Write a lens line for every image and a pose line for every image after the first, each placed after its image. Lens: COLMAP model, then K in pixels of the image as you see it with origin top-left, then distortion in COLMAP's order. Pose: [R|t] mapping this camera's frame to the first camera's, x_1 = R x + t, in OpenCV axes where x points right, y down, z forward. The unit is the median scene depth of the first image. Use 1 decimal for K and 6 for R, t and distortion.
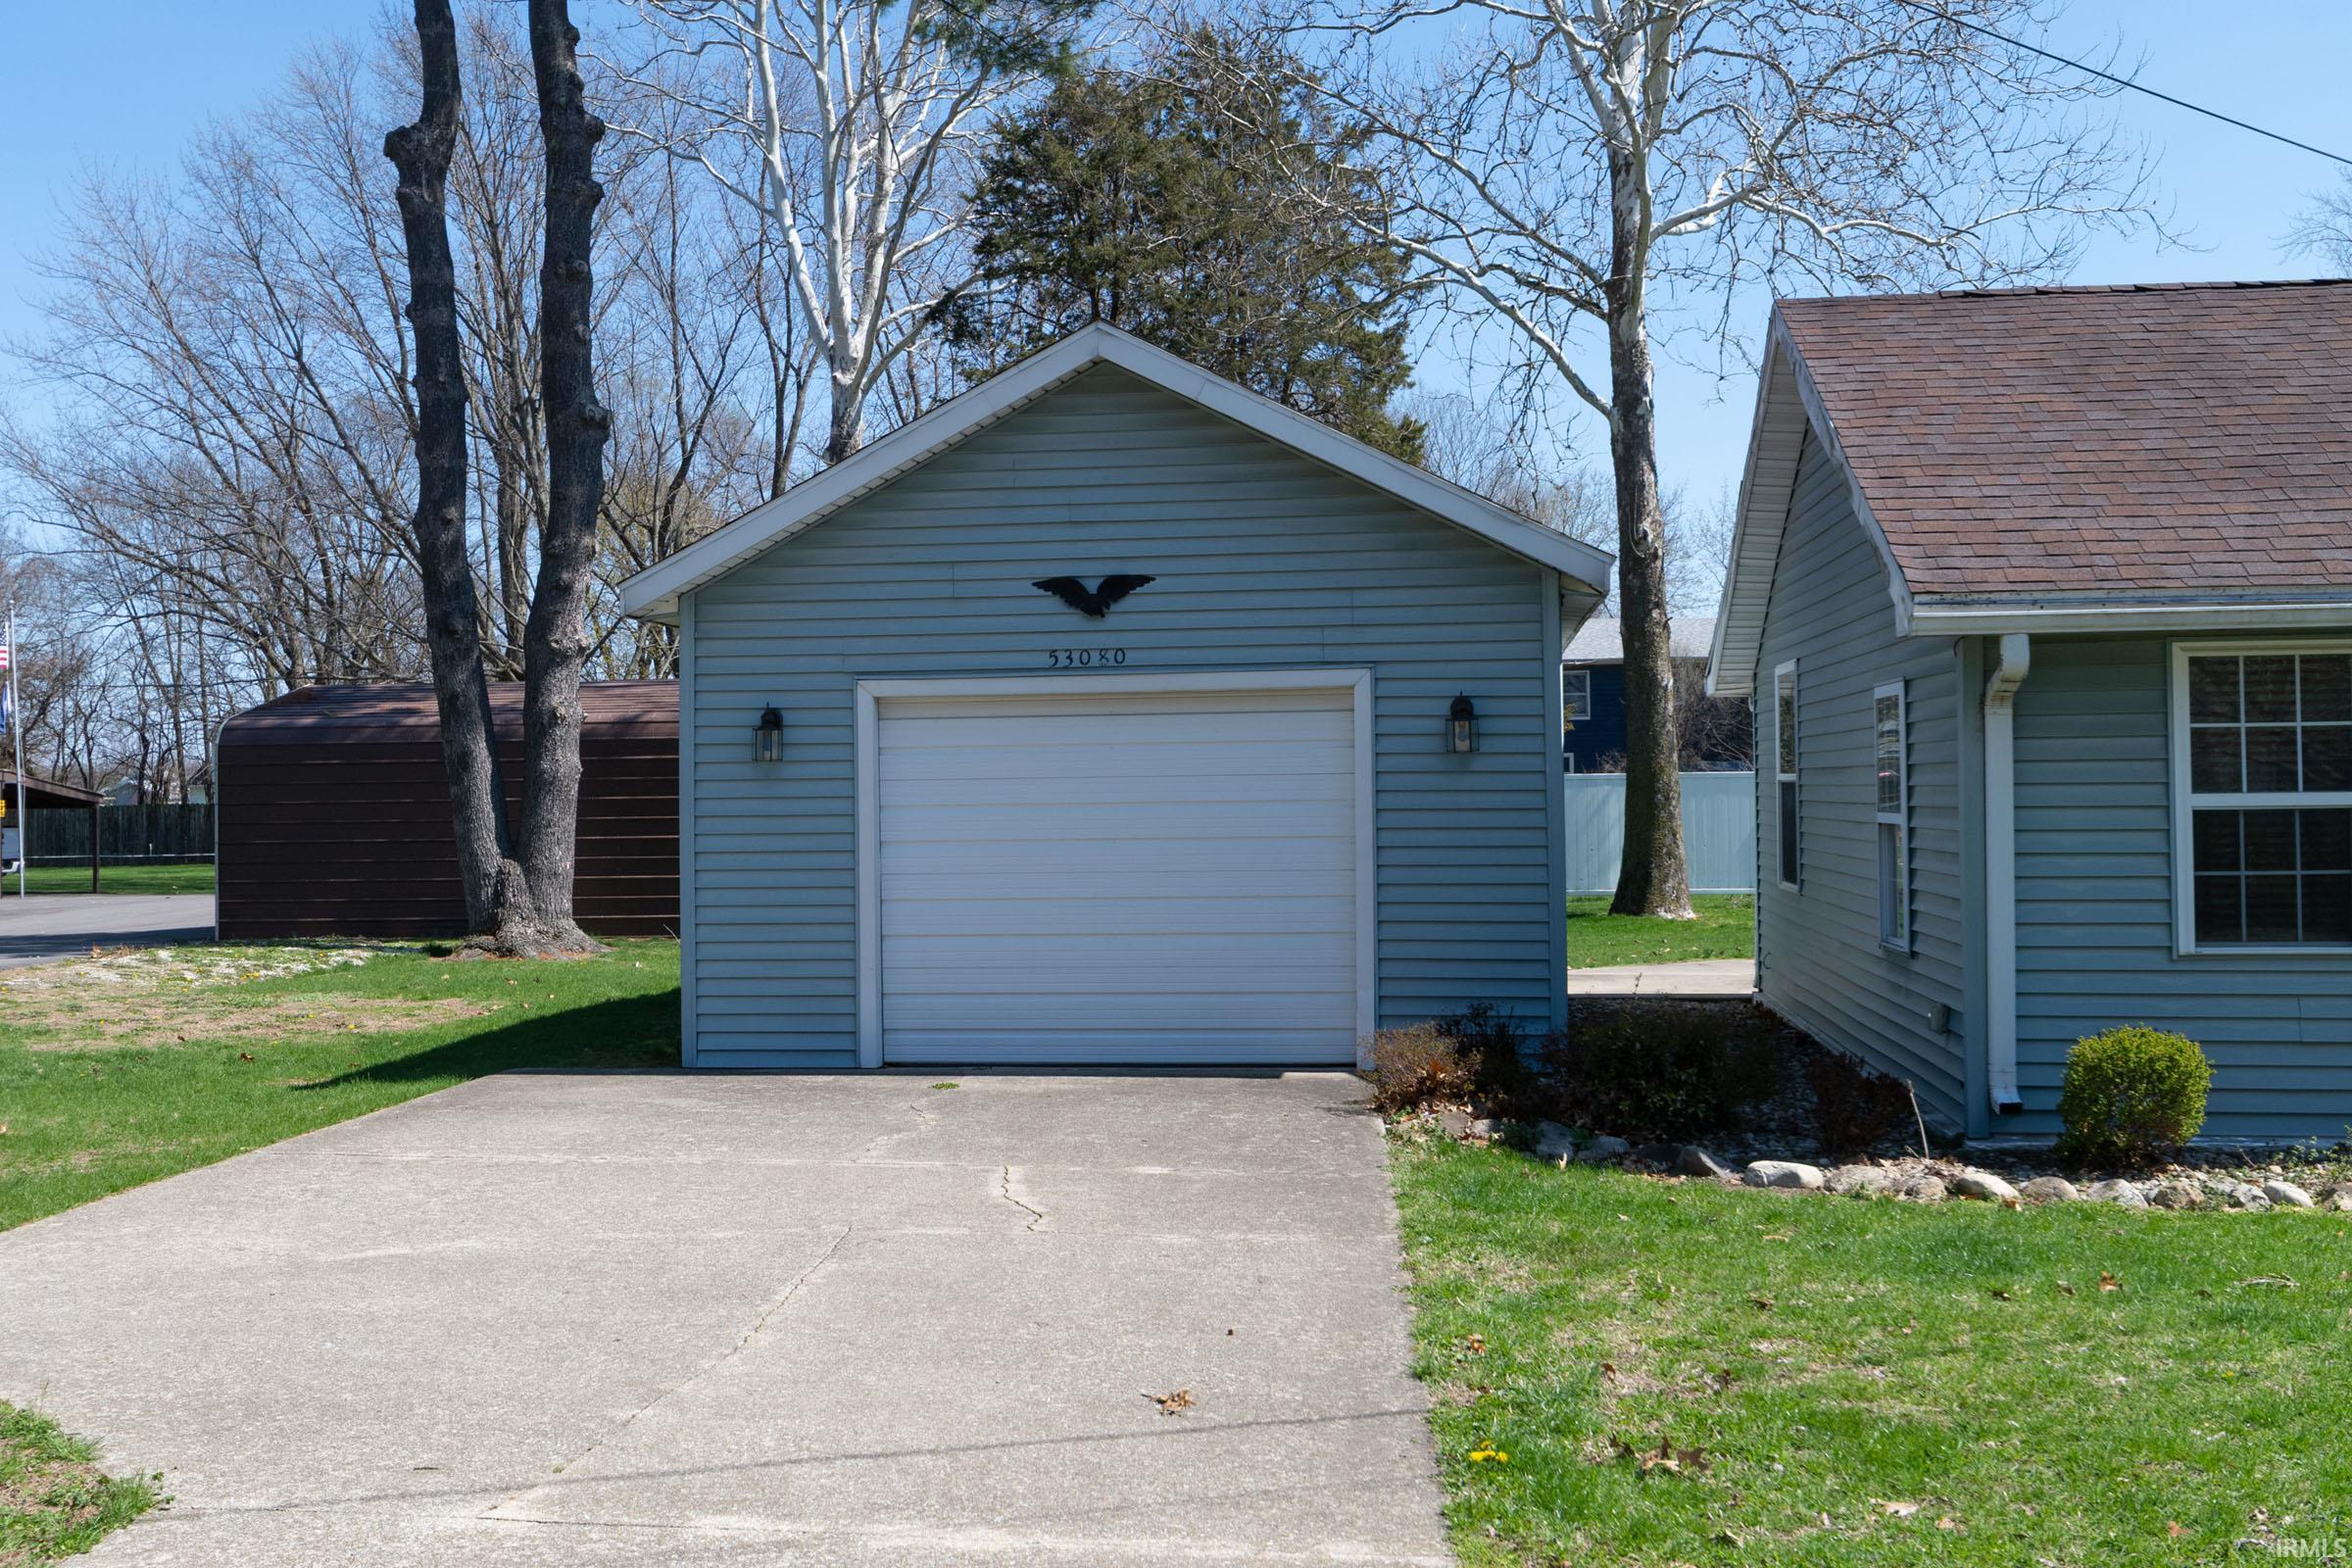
lens RADIAL K [[2443.2, 0, 1176.0], [0, 2443.2, 784.0], [0, 0, 1]] dist [0.016910, 0.005405]
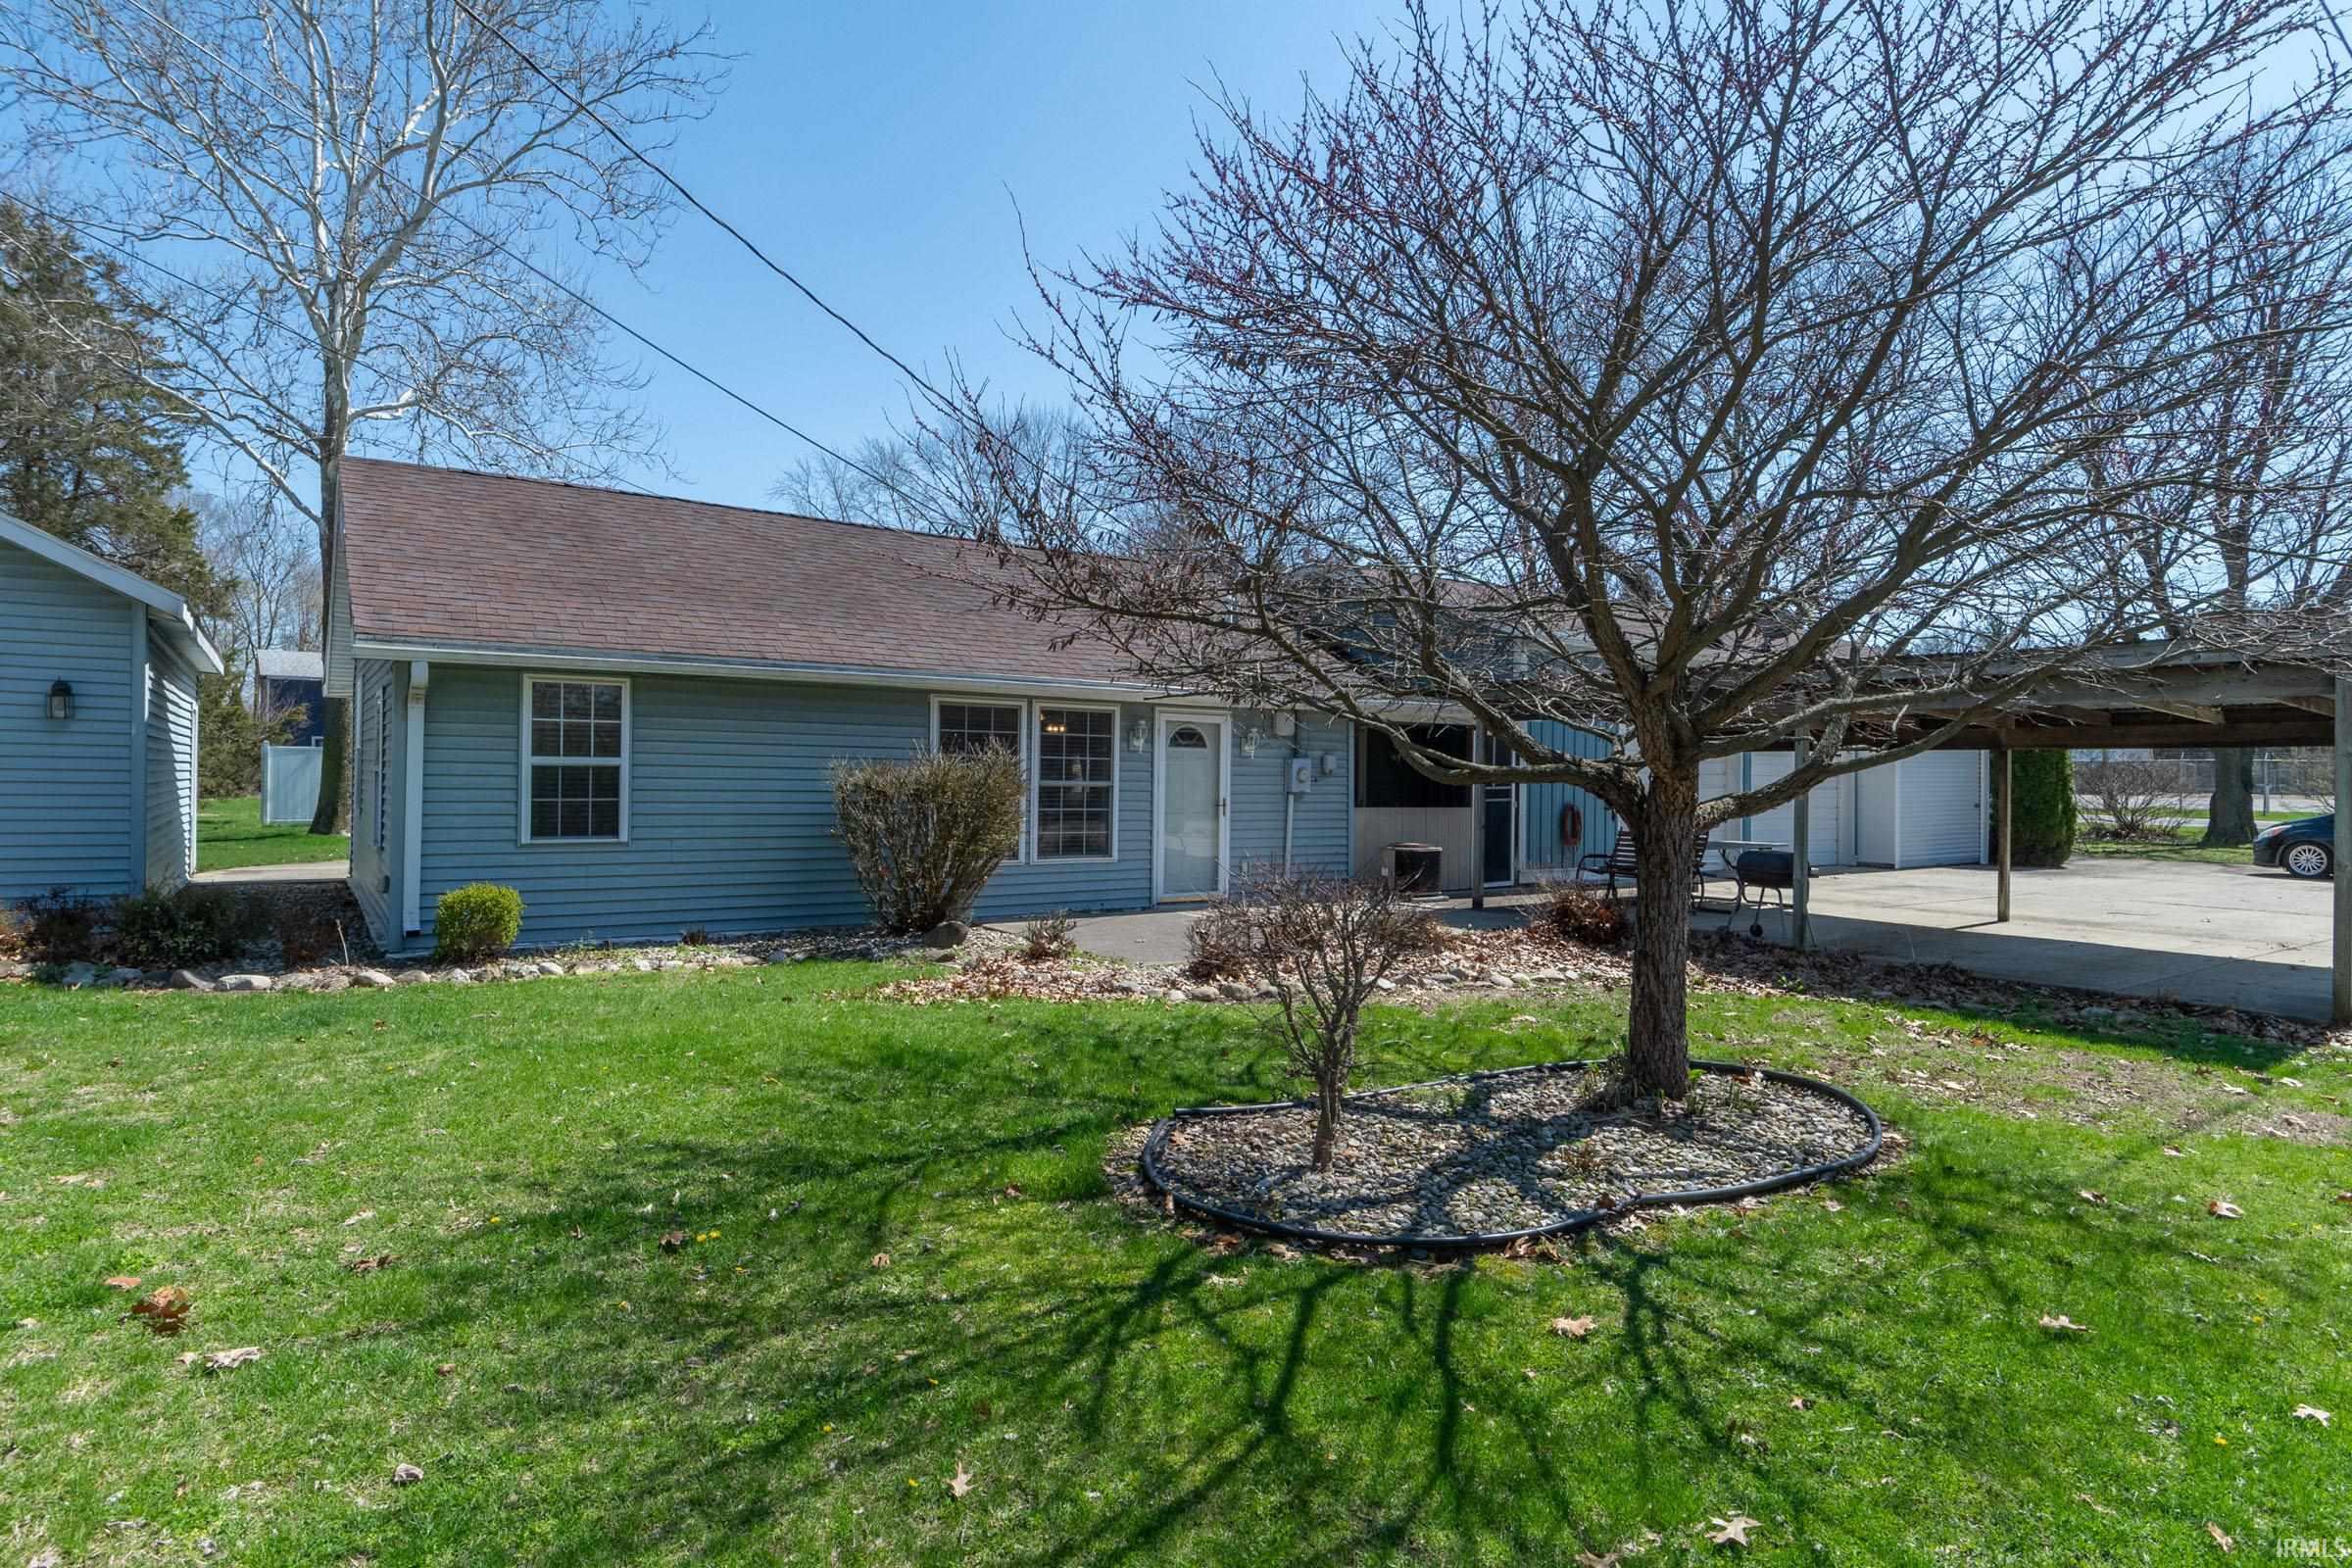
lens RADIAL K [[1304.5, 0, 1176.0], [0, 1304.5, 784.0], [0, 0, 1]] dist [-0.003165, 0.000100]
pose [[0.741172, 0.015202, 0.671143, 0.102230], [-0.025170, 0.999670, 0.005153, 0.006488], [-0.670843, -0.020712, 0.741310, -0.042662]]
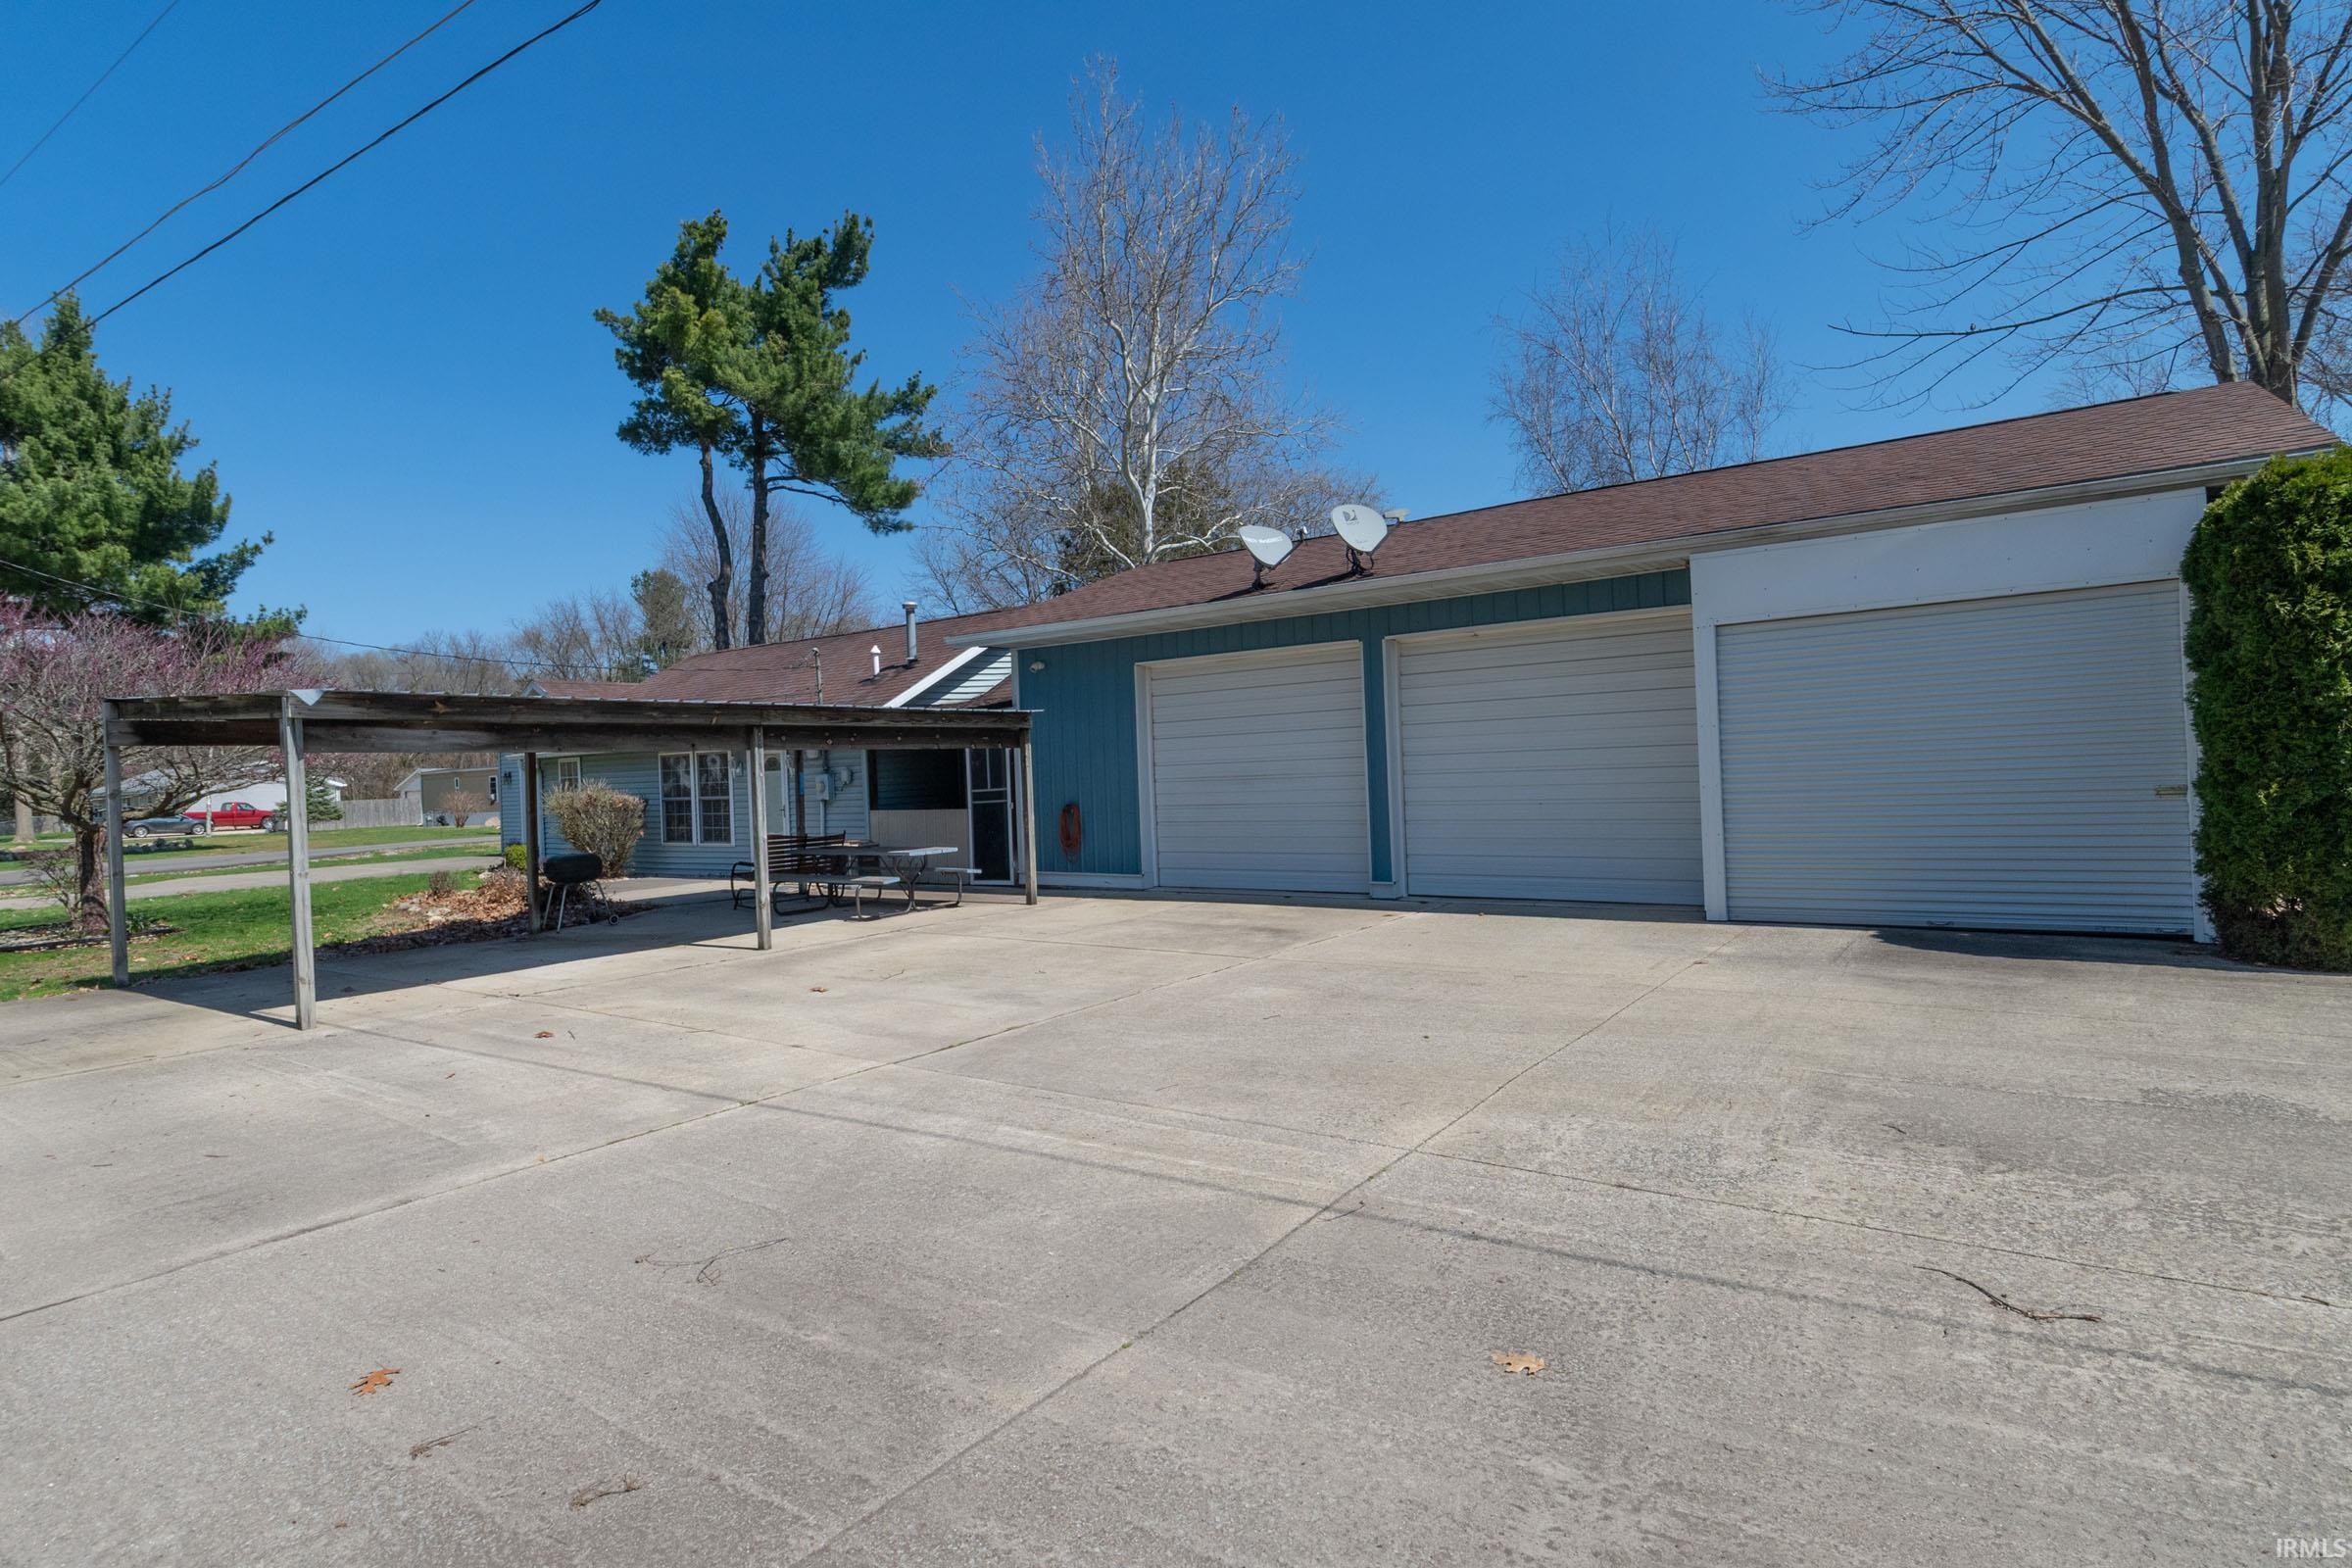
lens RADIAL K [[1220.7, 0, 1176.8], [0, 1220.7, 772.3], [0, 0, 1]] dist [-0.001389, 0.001159]
pose [[0.870839, -0.022549, -0.491050, 2.191107], [0.032125, 0.999422, 0.011077, -0.019720], [0.490517, -0.025422, 0.871061, -0.330858]]
